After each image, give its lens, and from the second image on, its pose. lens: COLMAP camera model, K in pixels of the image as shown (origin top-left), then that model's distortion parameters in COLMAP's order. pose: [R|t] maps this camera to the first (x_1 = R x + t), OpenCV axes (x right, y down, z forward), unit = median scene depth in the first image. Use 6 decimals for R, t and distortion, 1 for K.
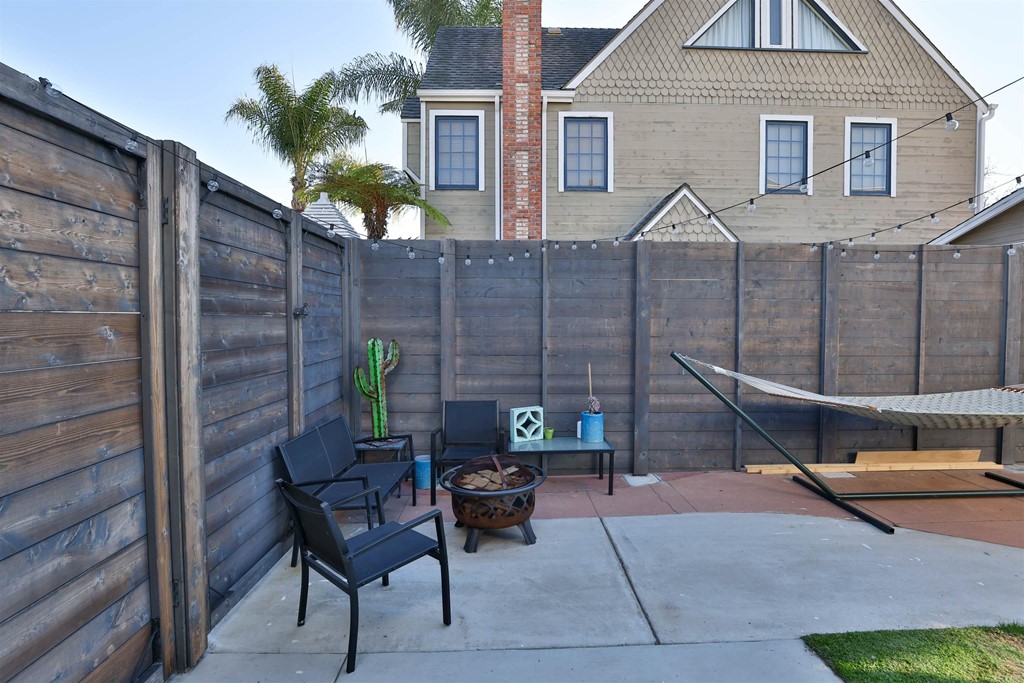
lens RADIAL K [[505.2, 0, 508.9], [0, 505.2, 342.2], [0, 0, 1]] dist [-0.044715, 0.013231]
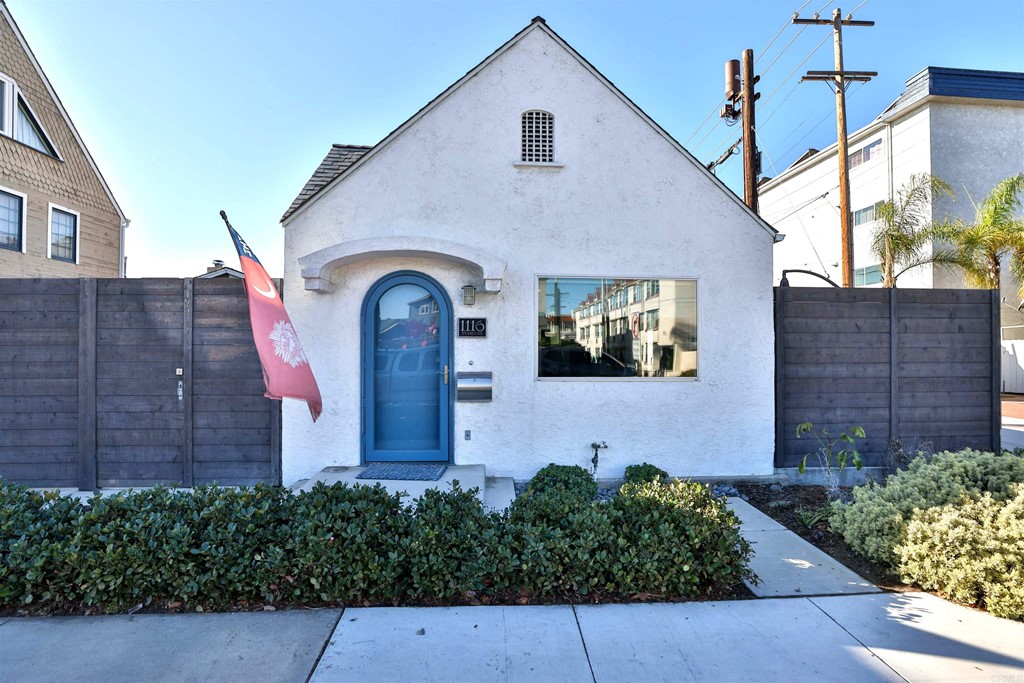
lens RADIAL K [[502.0, 0, 512.7], [0, 502.0, 346.8], [0, 0, 1]] dist [-0.042311, 0.012199]
pose [[-0.039302, 0.000702, 0.999227, -1.431287], [0.040353, 0.999185, 0.000885, 0.008449], [-0.998412, 0.040357, -0.039298, -0.461306]]
